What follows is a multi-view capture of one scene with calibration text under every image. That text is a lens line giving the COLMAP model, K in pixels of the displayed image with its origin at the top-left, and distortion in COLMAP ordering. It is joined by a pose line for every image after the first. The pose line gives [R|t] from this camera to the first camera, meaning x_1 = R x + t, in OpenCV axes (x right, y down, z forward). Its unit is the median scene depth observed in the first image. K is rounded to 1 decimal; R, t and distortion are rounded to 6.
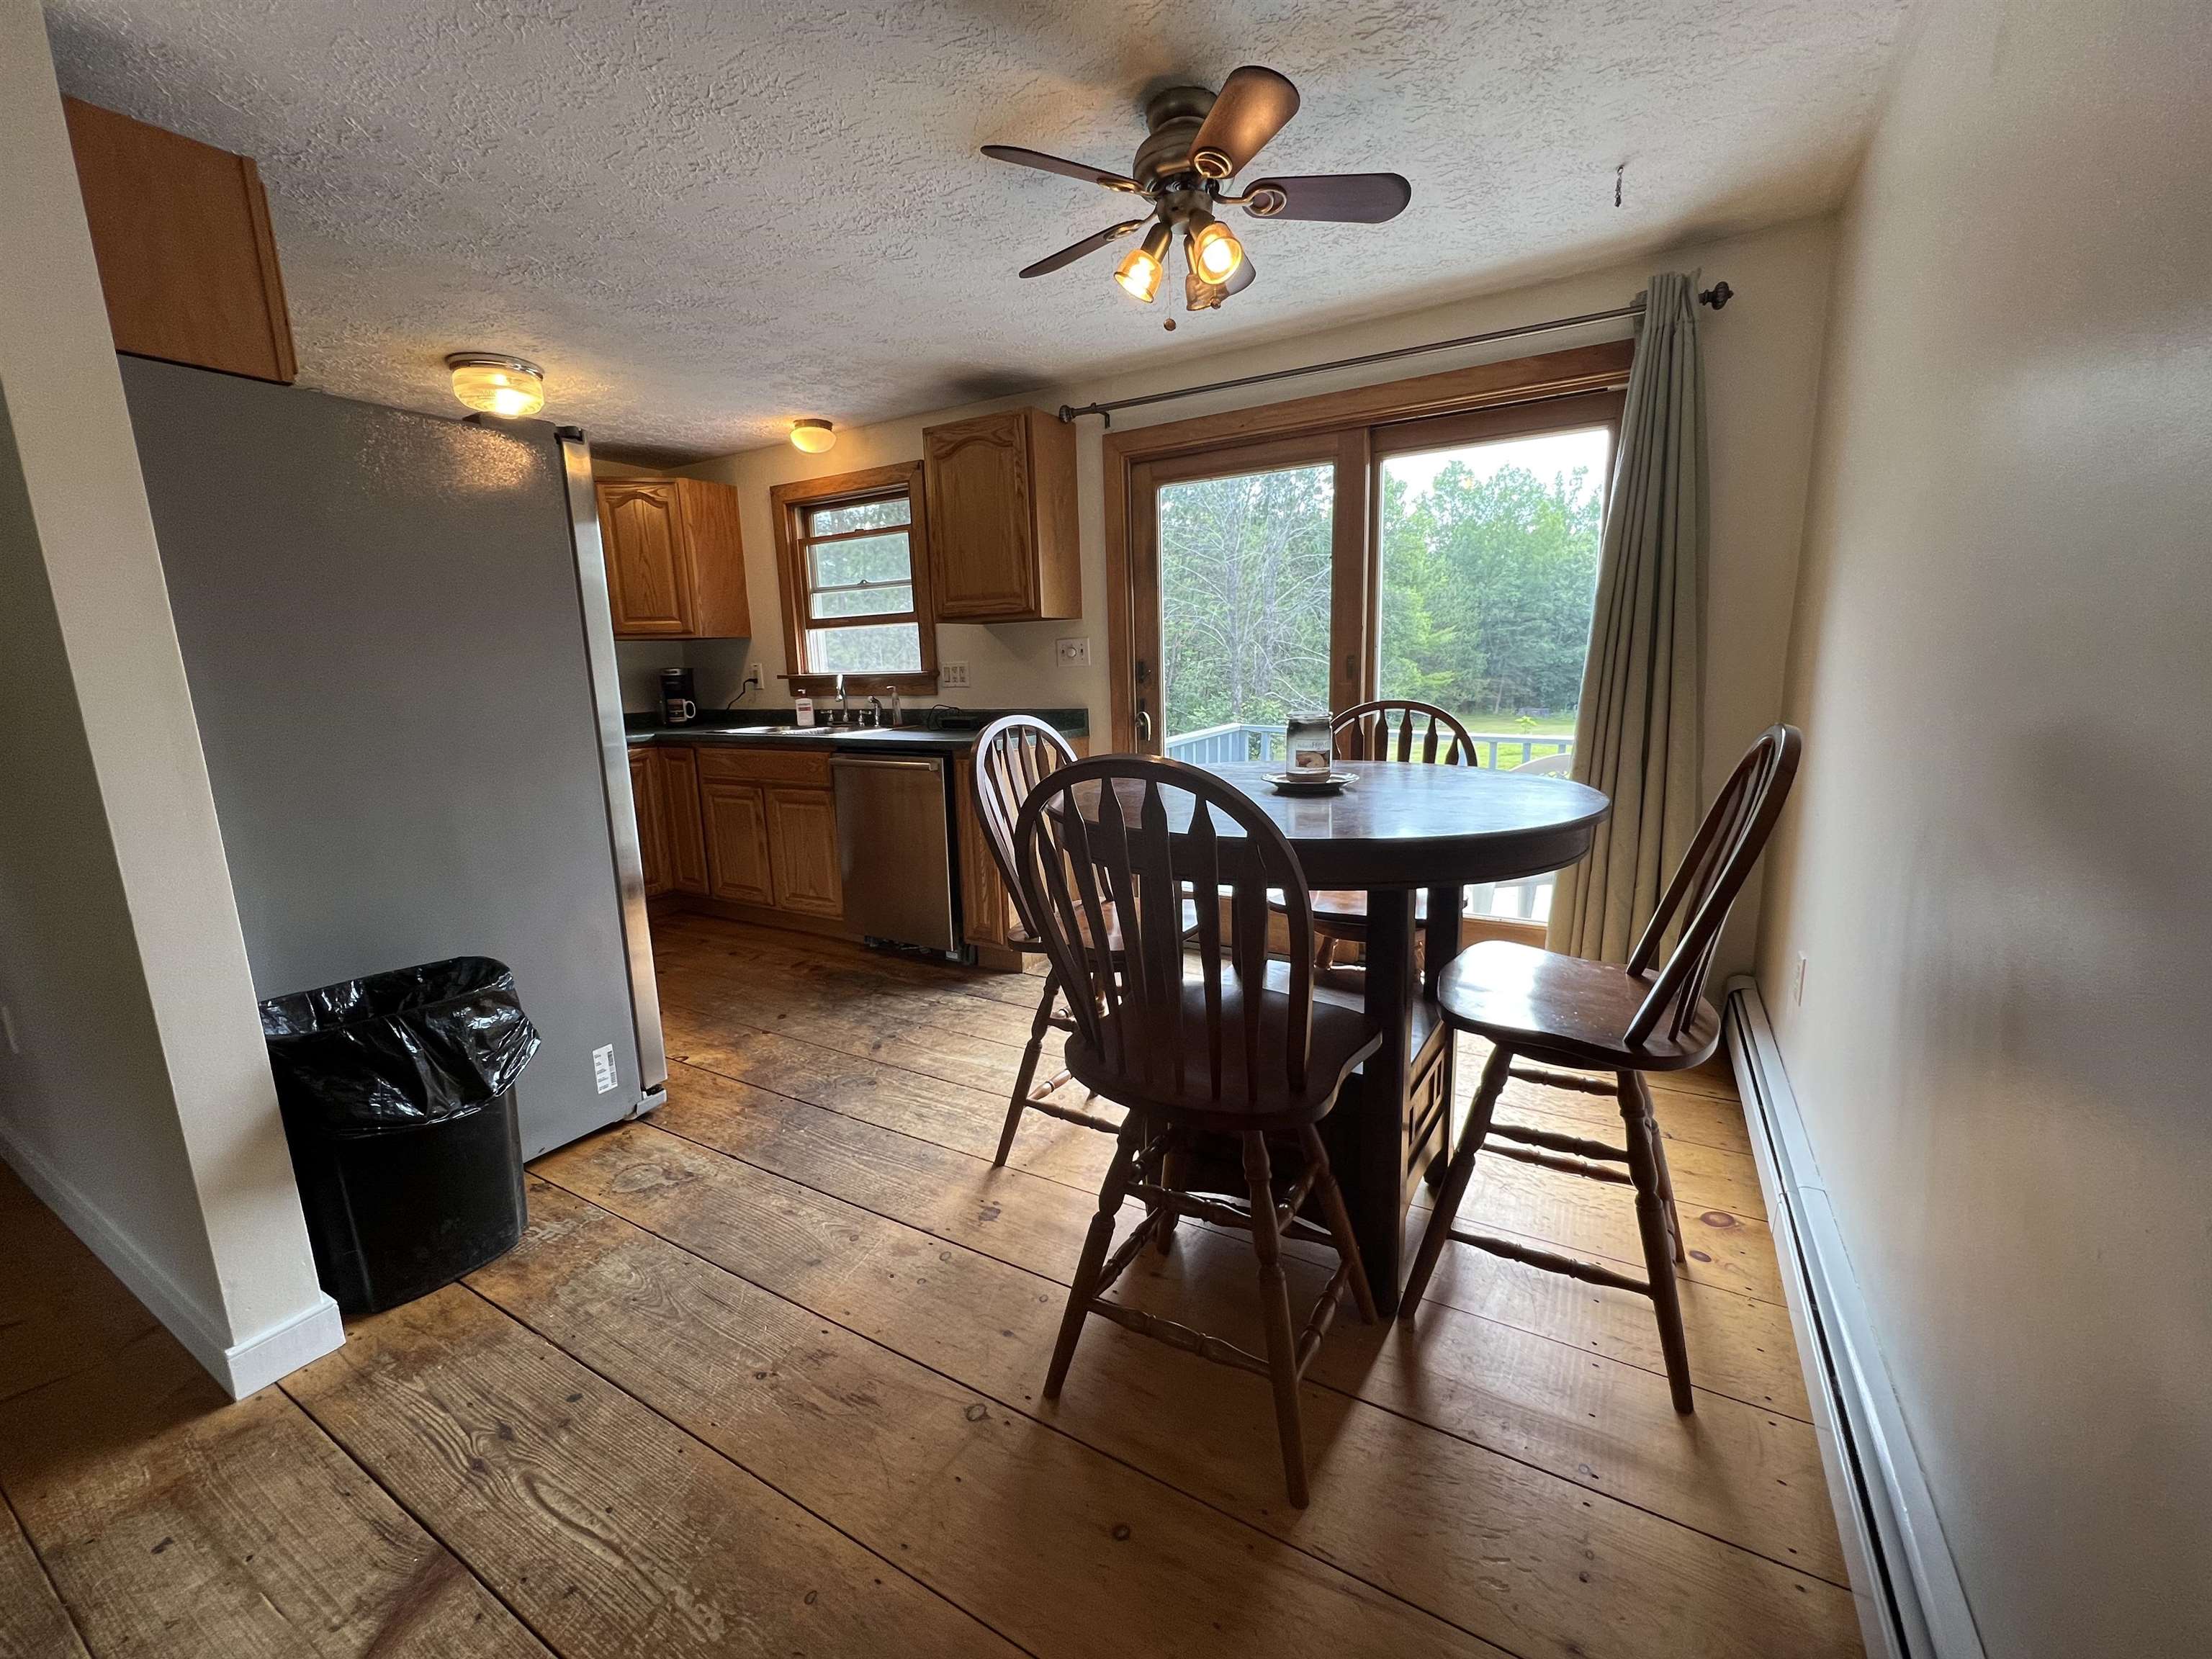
lens RADIAL K [[894.1, 0, 1109.3], [0, 894.1, 822.0], [0, 0, 1]] dist [-0.000482, -0.000446]
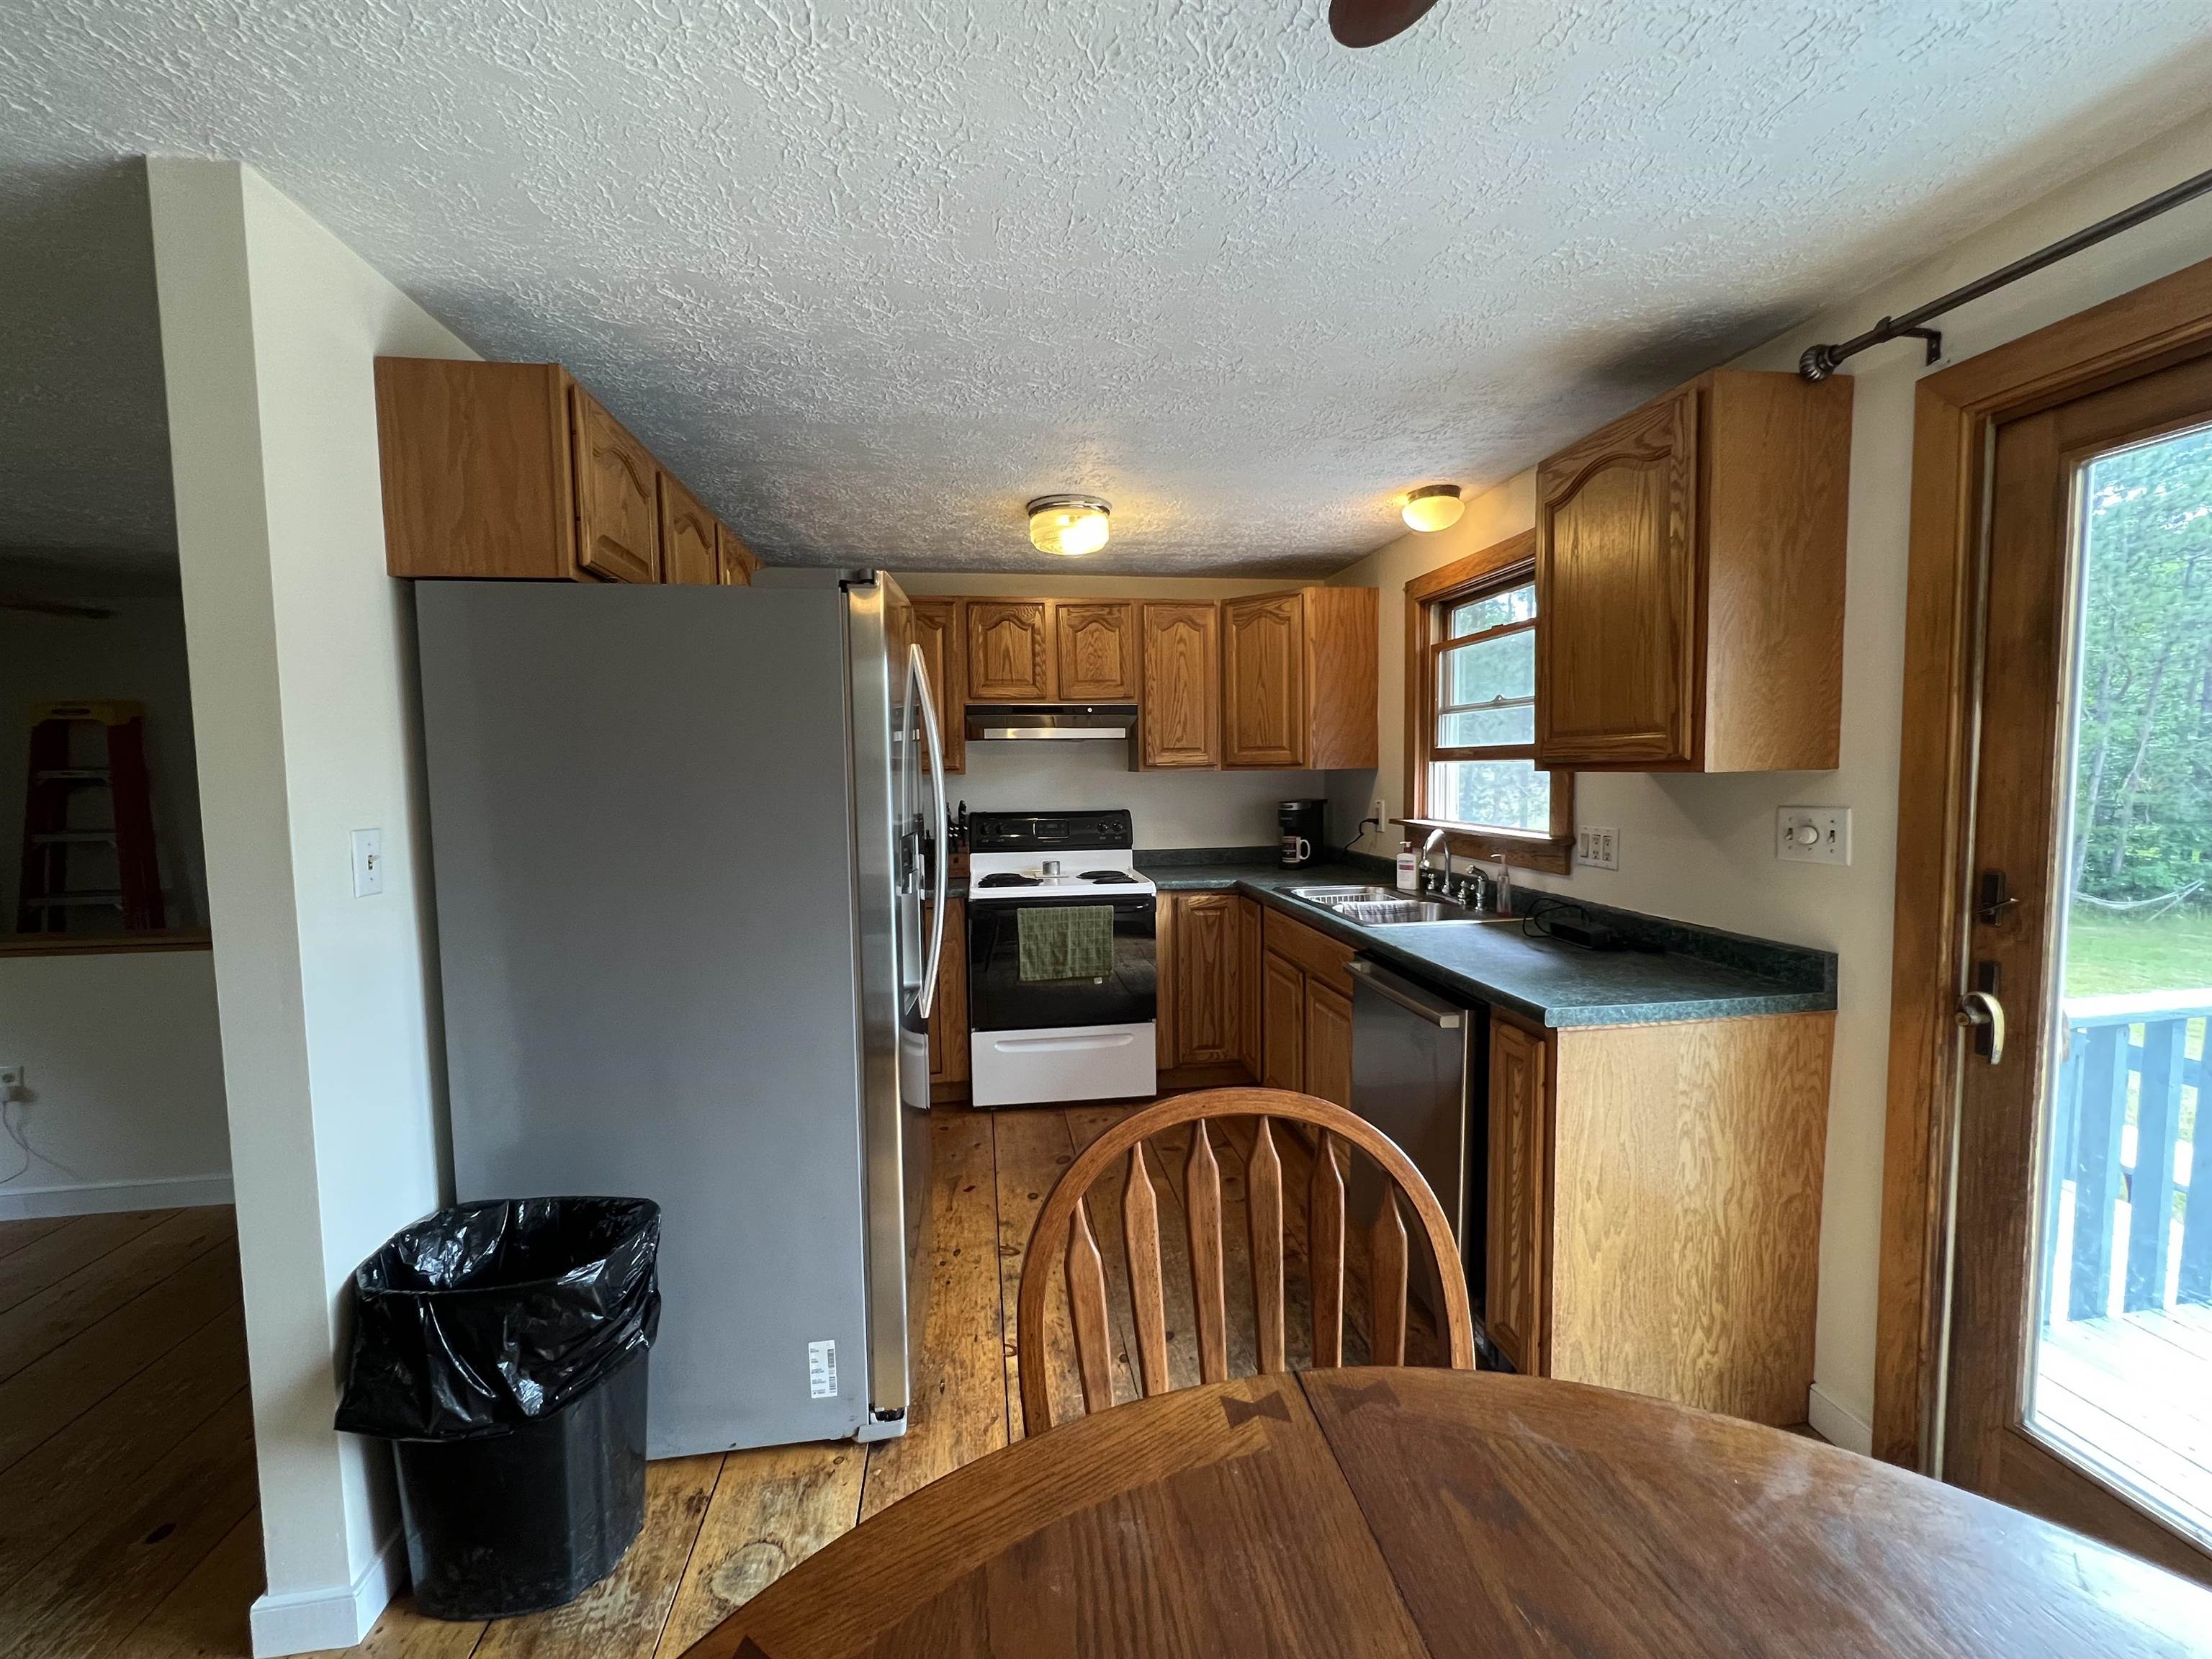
lens RADIAL K [[894.1, 0, 1108.9], [0, 894.1, 824.6], [0, 0, 1]] dist [-0.000482, -0.000446]
pose [[0.624682, 0.070887, -0.777655, 0.102485], [-0.142794, 0.989449, -0.024512, -0.132378], [0.767712, 0.126357, 0.628213, 0.407929]]
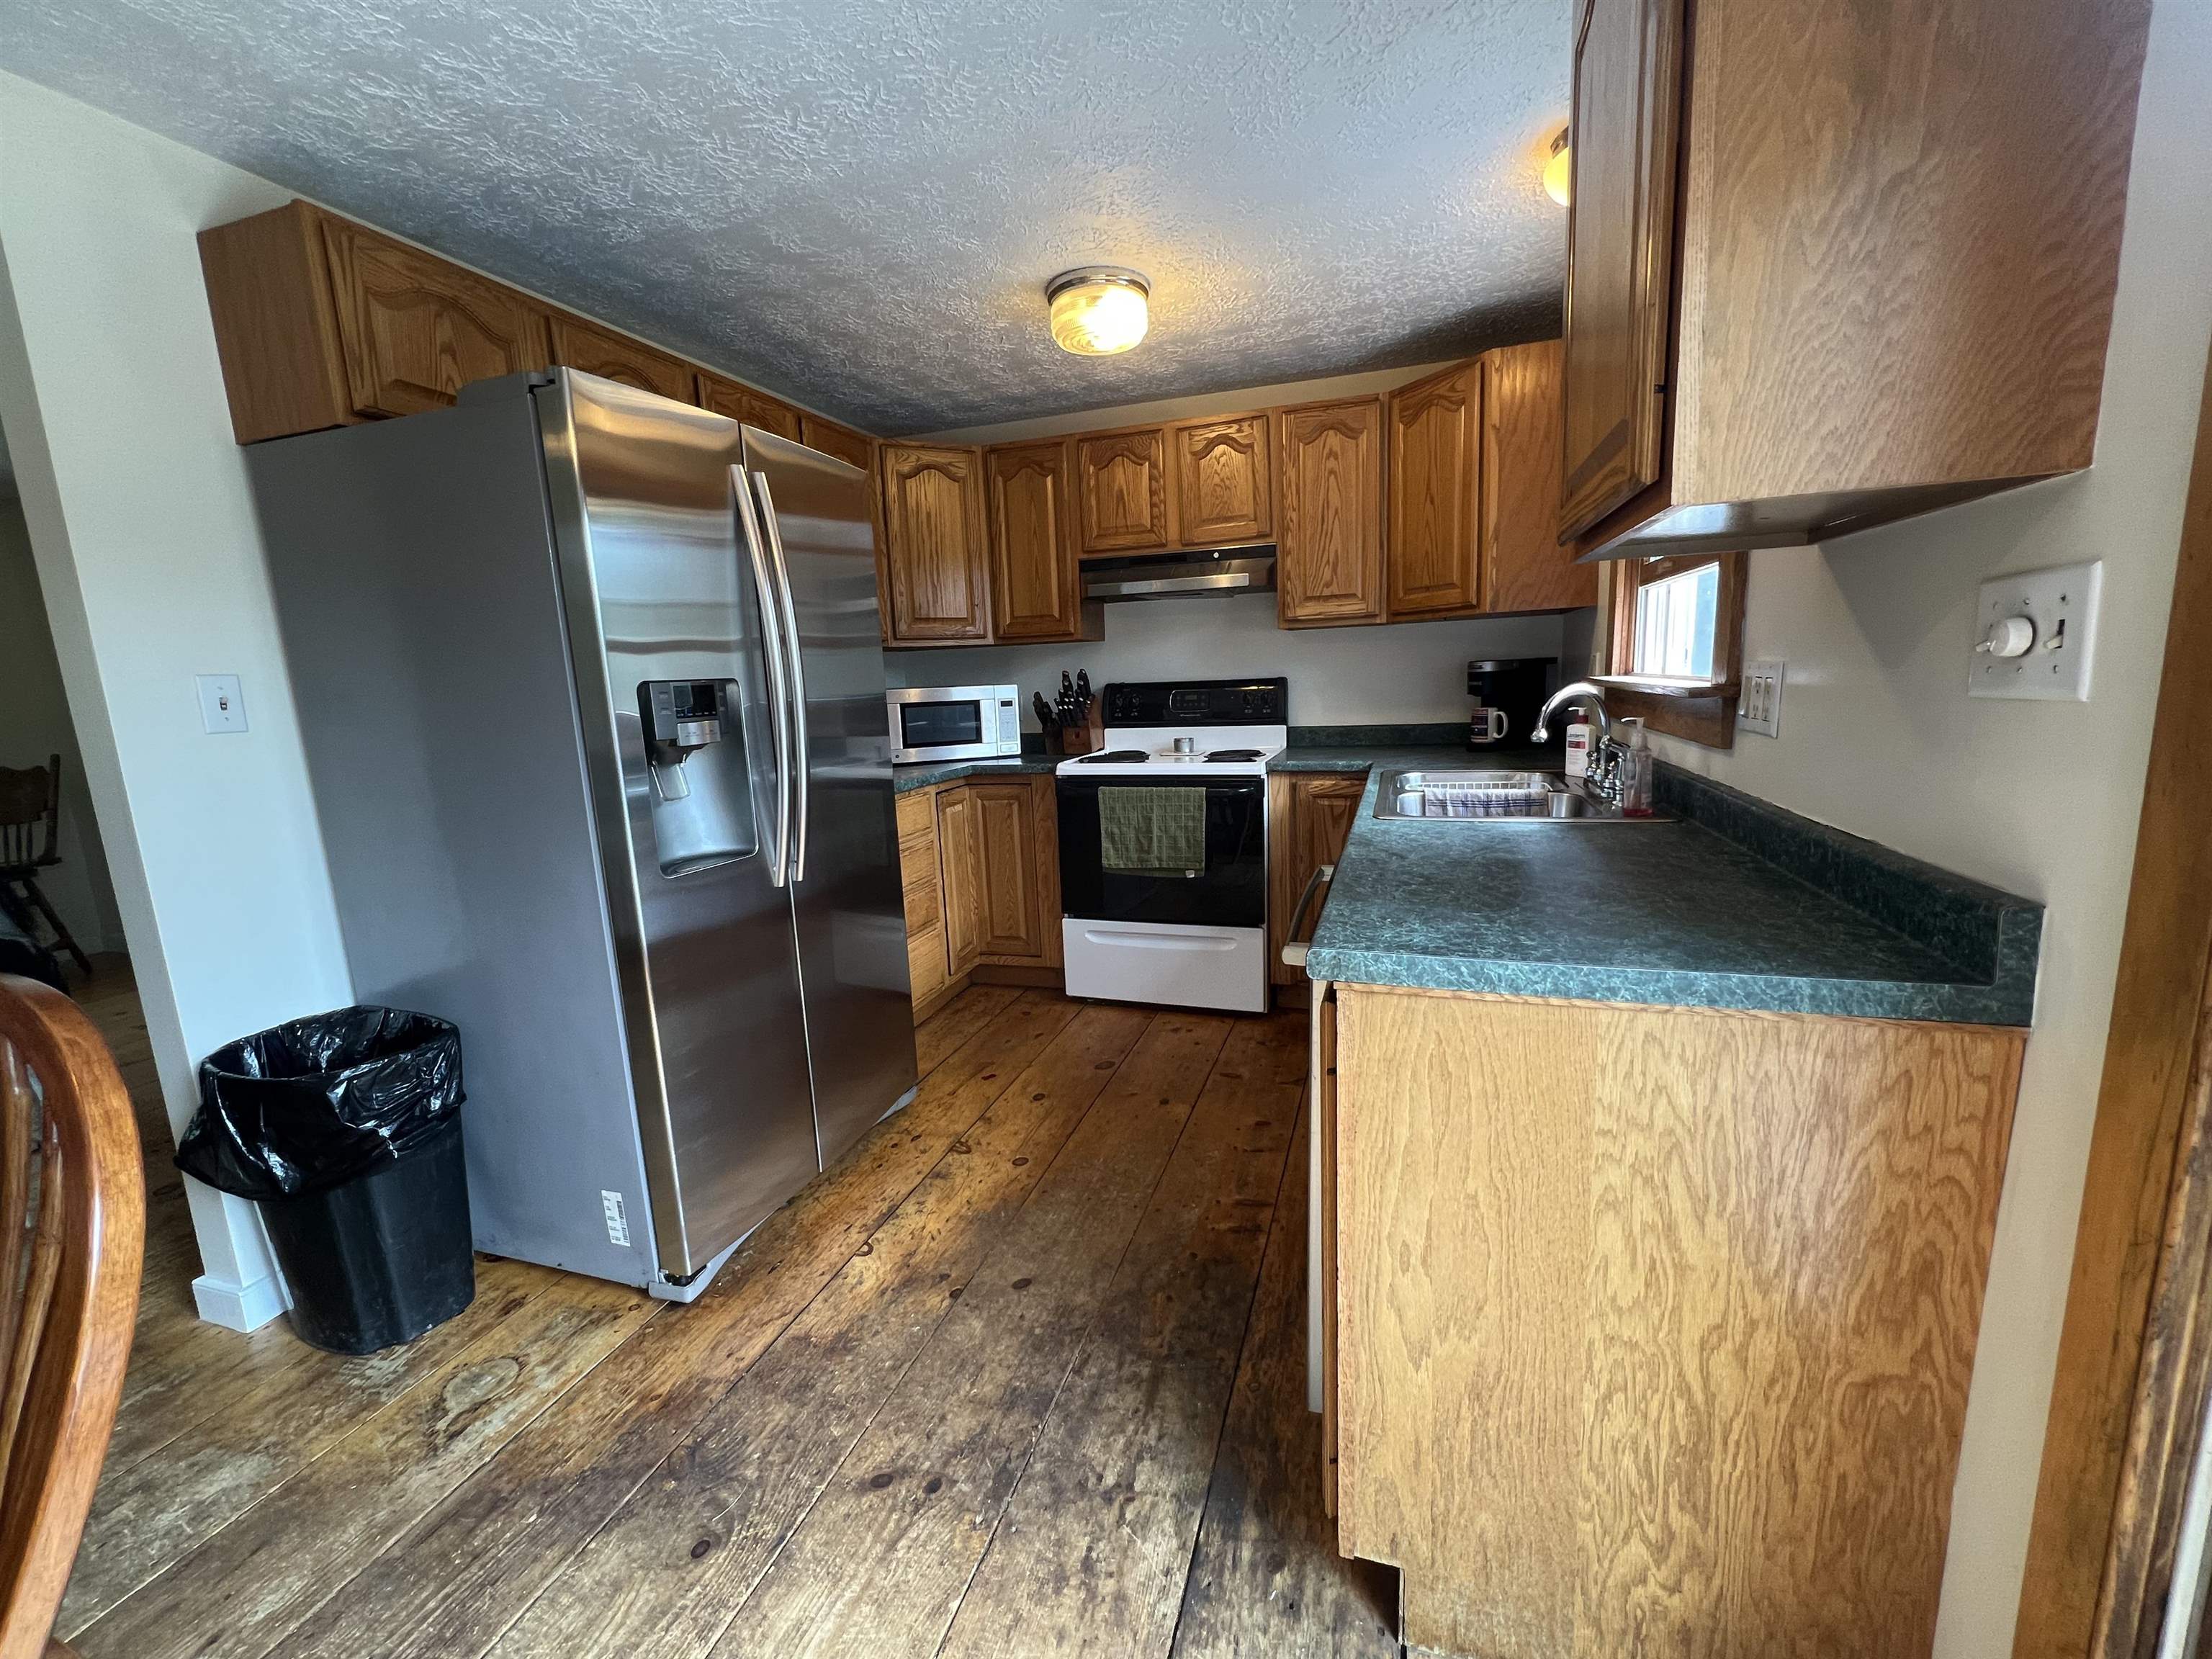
lens RADIAL K [[894.1, 0, 1108.0], [0, 894.1, 825.8], [0, 0, 1]] dist [-0.000482, -0.000446]
pose [[0.206522, 0.184846, -0.960823, 0.133488], [-0.138149, 0.977664, 0.158392, -0.153195], [0.968640, 0.100025, 0.227445, 0.764047]]
